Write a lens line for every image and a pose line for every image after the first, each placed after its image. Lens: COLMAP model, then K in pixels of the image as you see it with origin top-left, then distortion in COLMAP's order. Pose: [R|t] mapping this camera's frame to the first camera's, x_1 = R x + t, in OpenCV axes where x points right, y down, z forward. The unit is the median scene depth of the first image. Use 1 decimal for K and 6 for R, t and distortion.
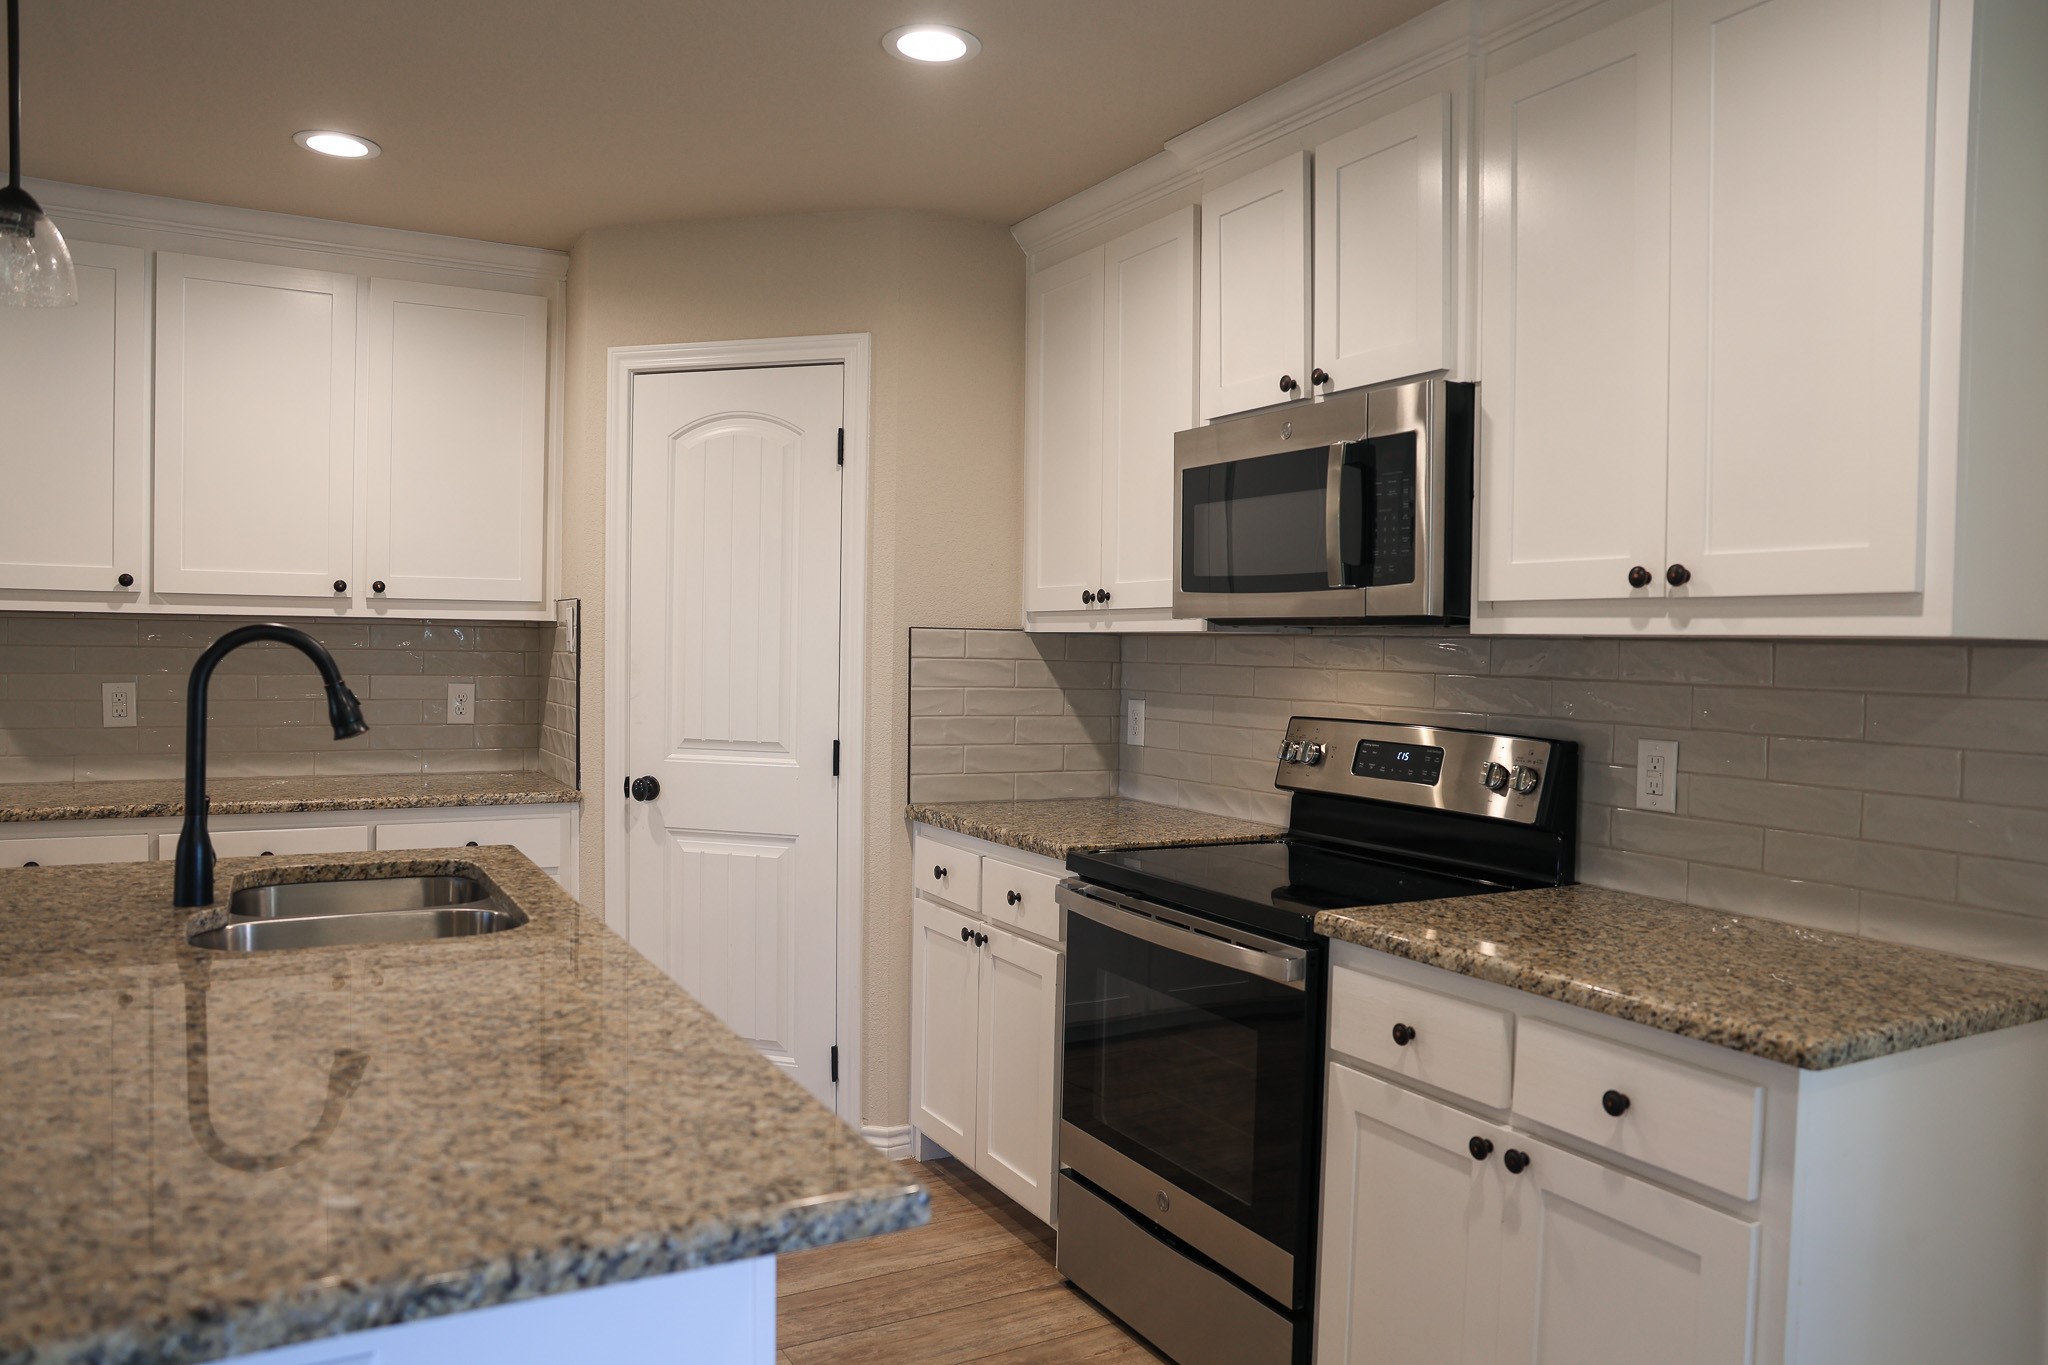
lens RADIAL K [[1409.1, 0, 1040.8], [0, 1409.1, 682.2], [0, 0, 1]] dist [-0.045462, 0.012600]
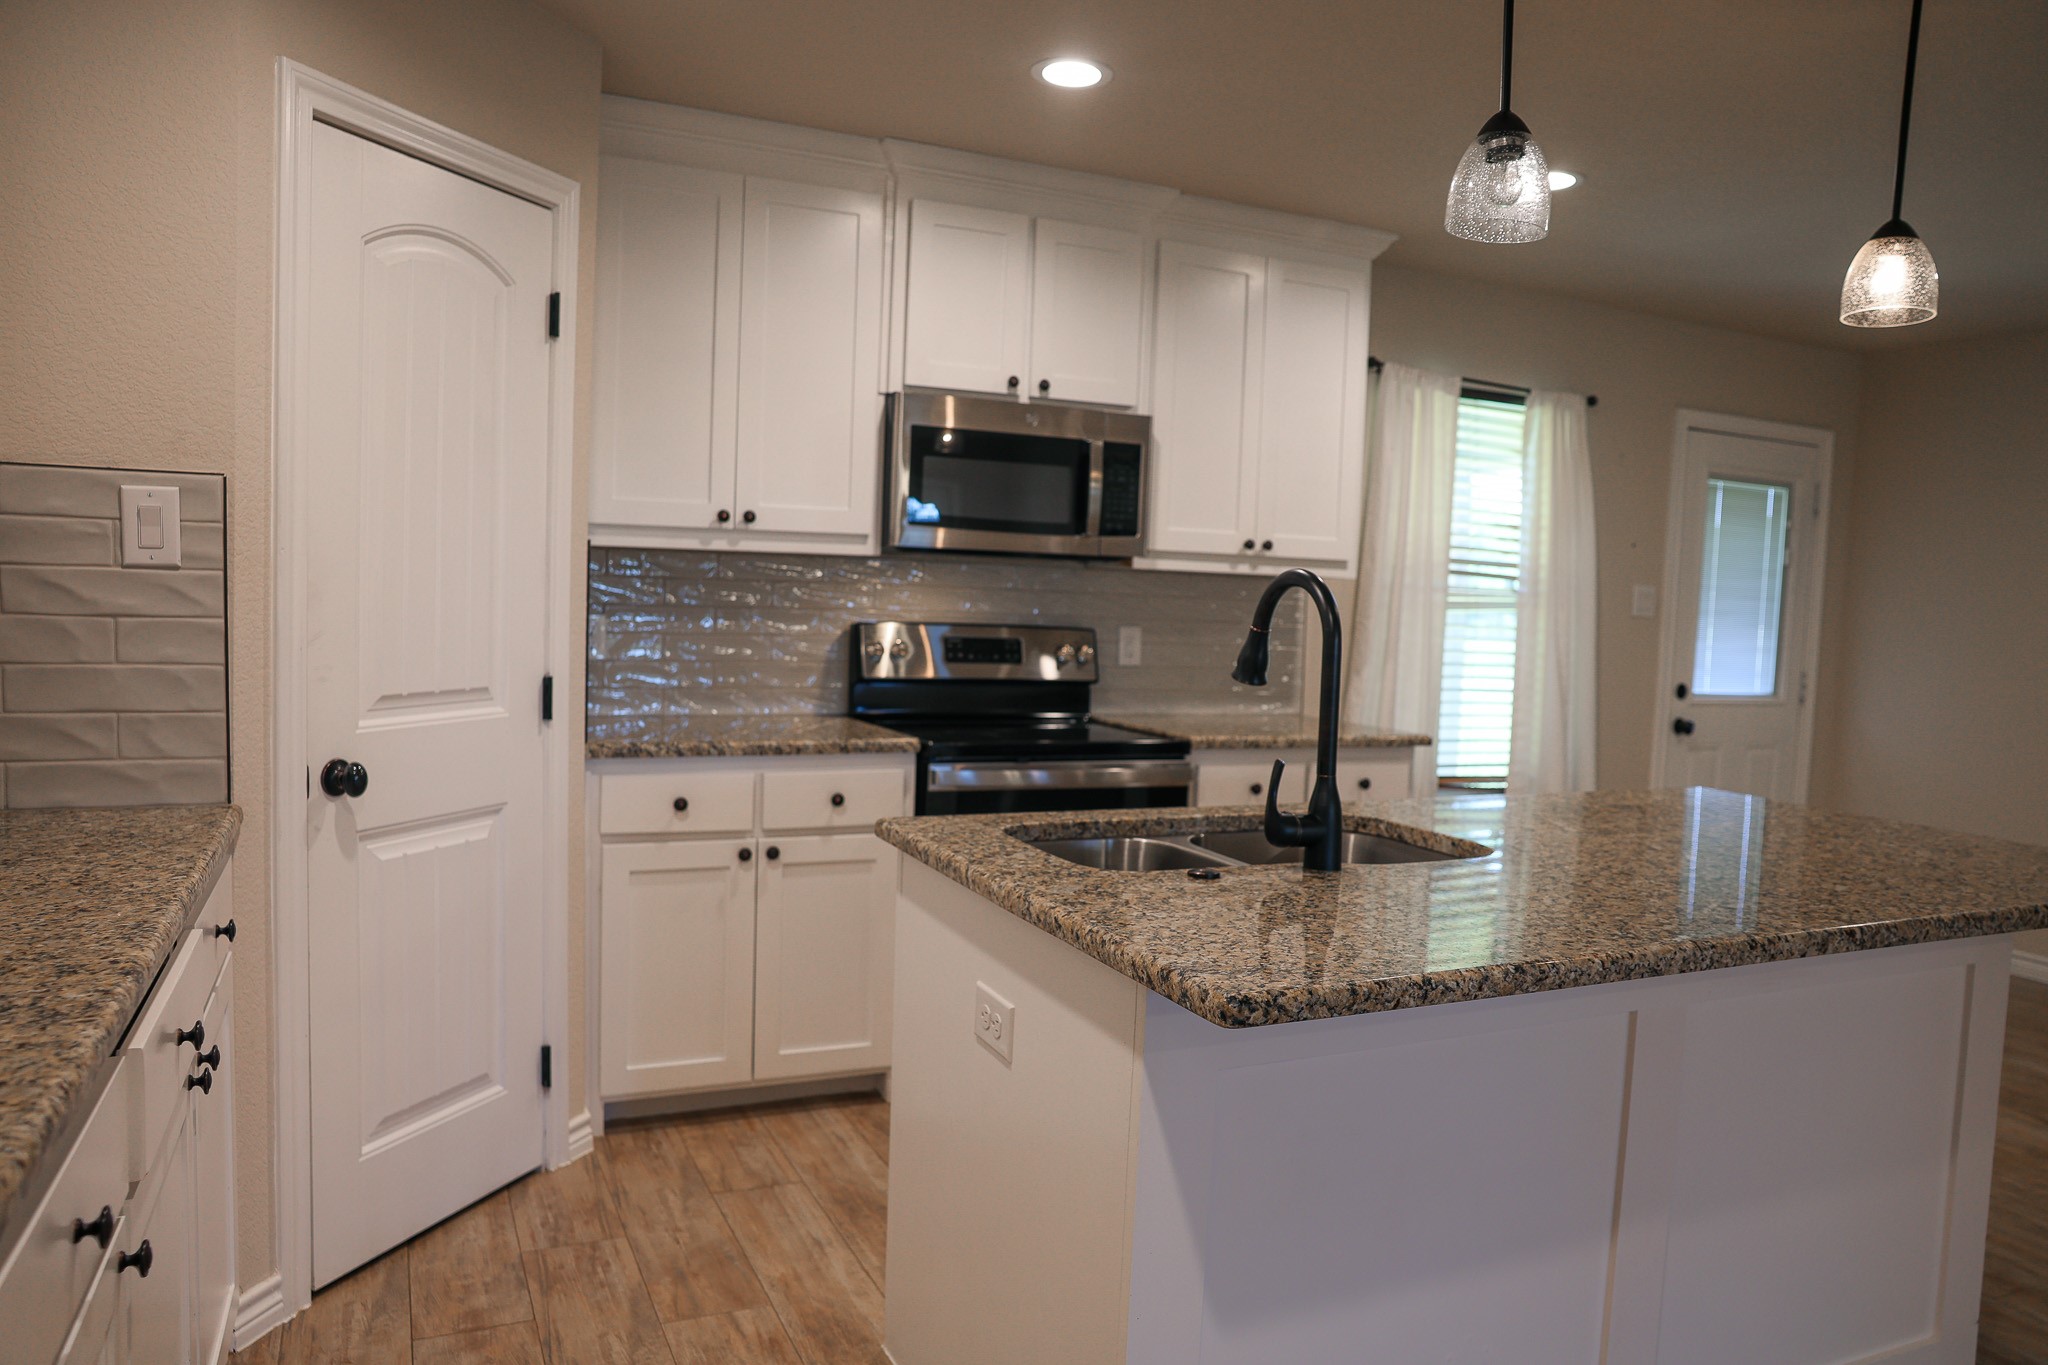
lens RADIAL K [[1409.1, 0, 1026.8], [0, 1409.1, 685.8], [0, 0, 1]] dist [-0.045462, 0.012600]
pose [[0.082202, -0.088284, 0.992698, -1.026381], [-0.010501, 0.995937, 0.089442, -0.032410], [-0.996560, -0.017777, 0.080941, 0.725608]]
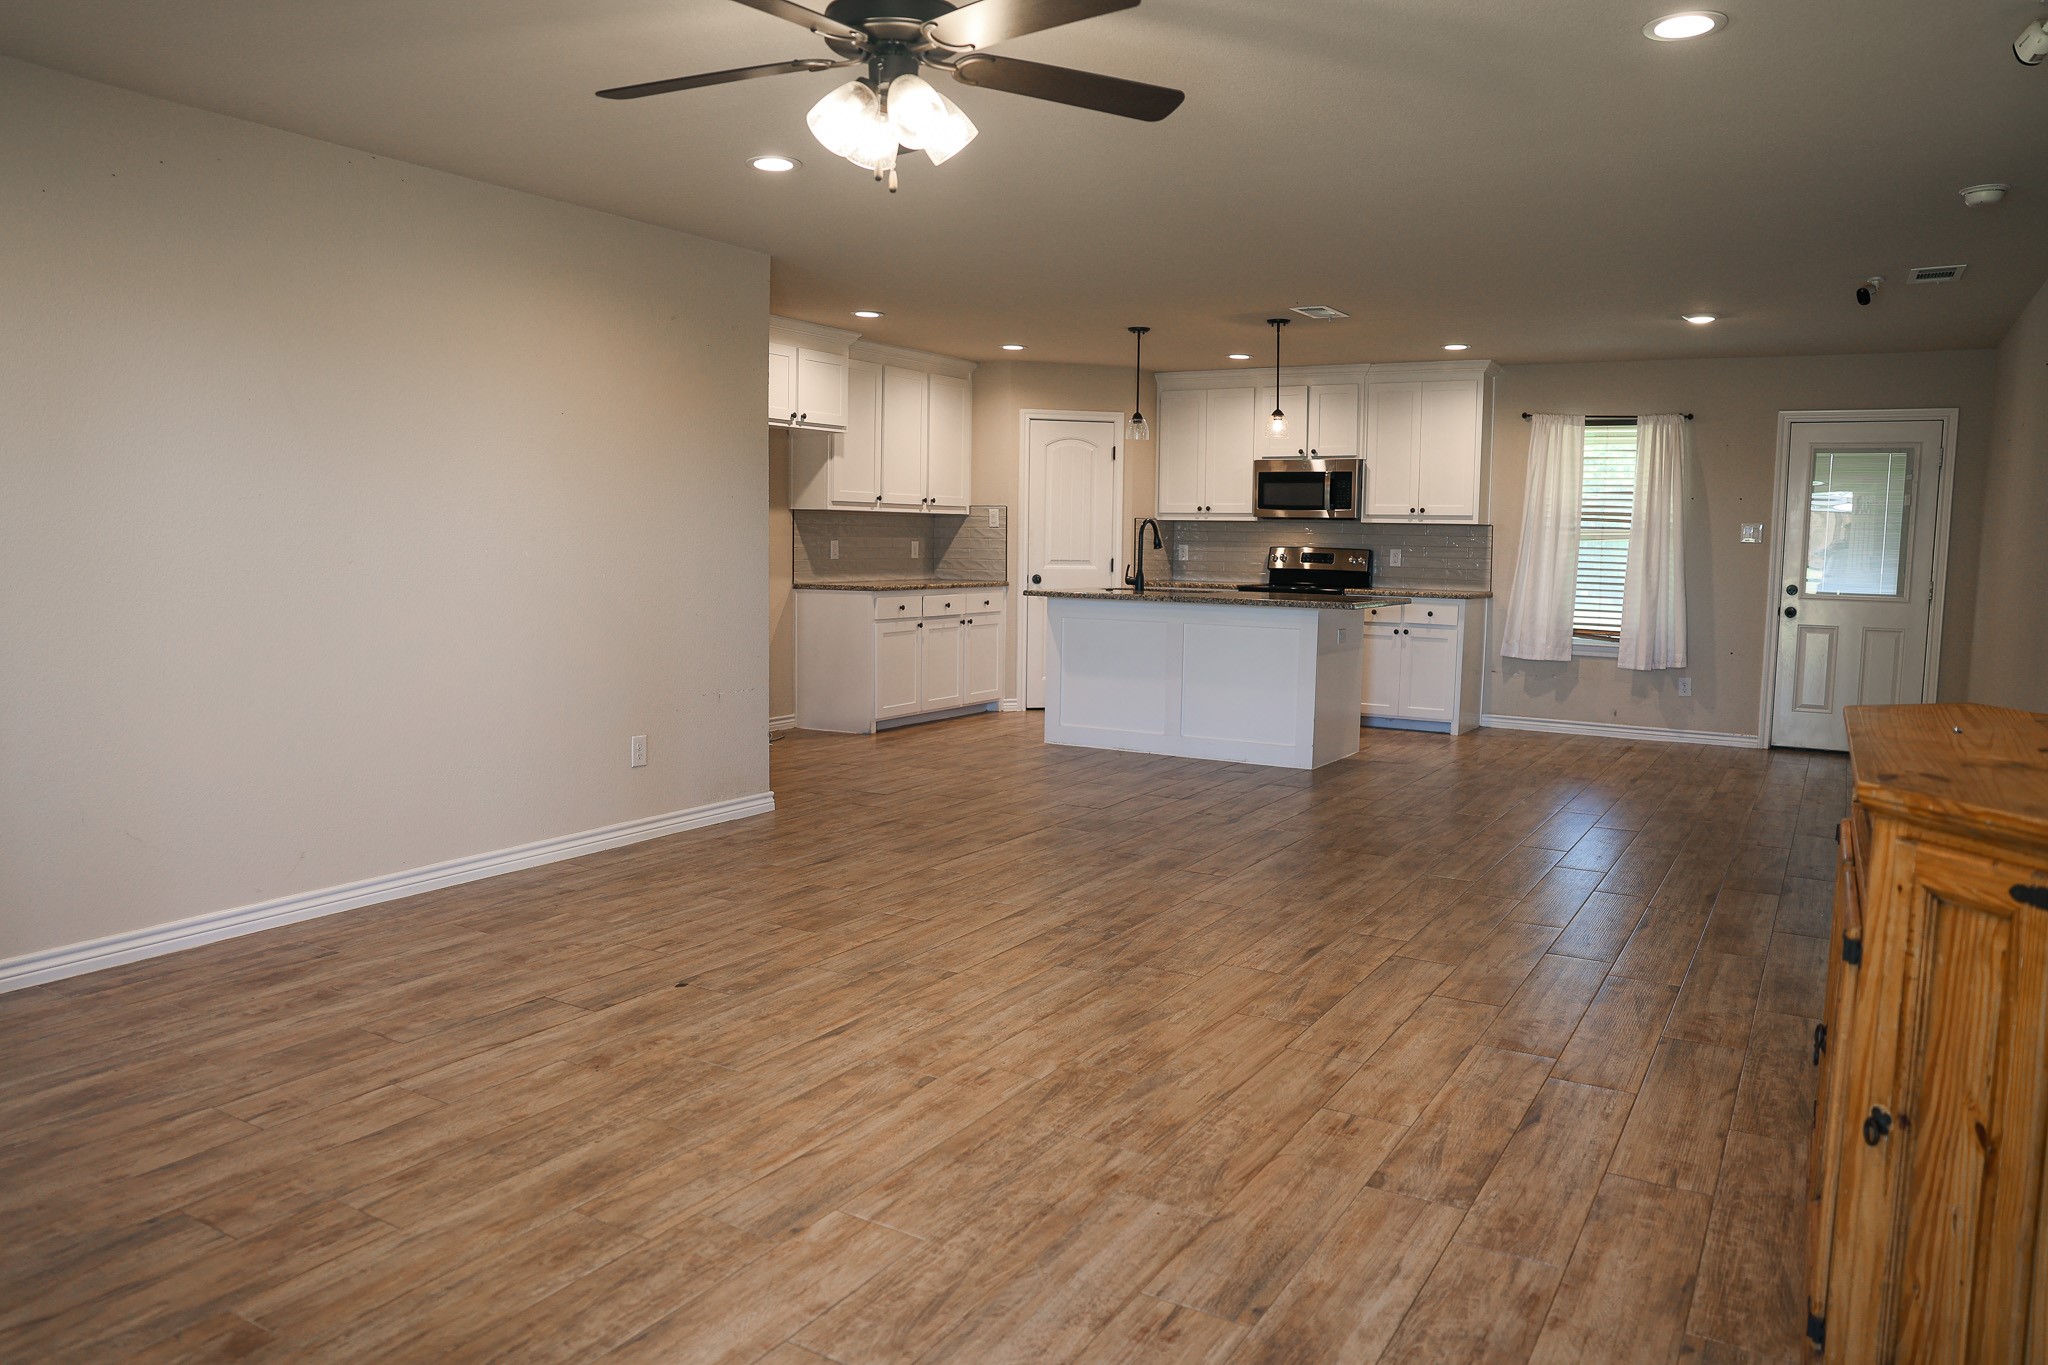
lens RADIAL K [[1409.1, 0, 1017.0], [0, 1409.1, 678.0], [0, 0, 1]] dist [-0.045462, 0.012600]
pose [[0.868927, -0.050196, 0.492388, -1.864797], [0.011163, 0.996578, 0.081897, 0.050470], [-0.494814, -0.065666, 0.866514, -1.477221]]
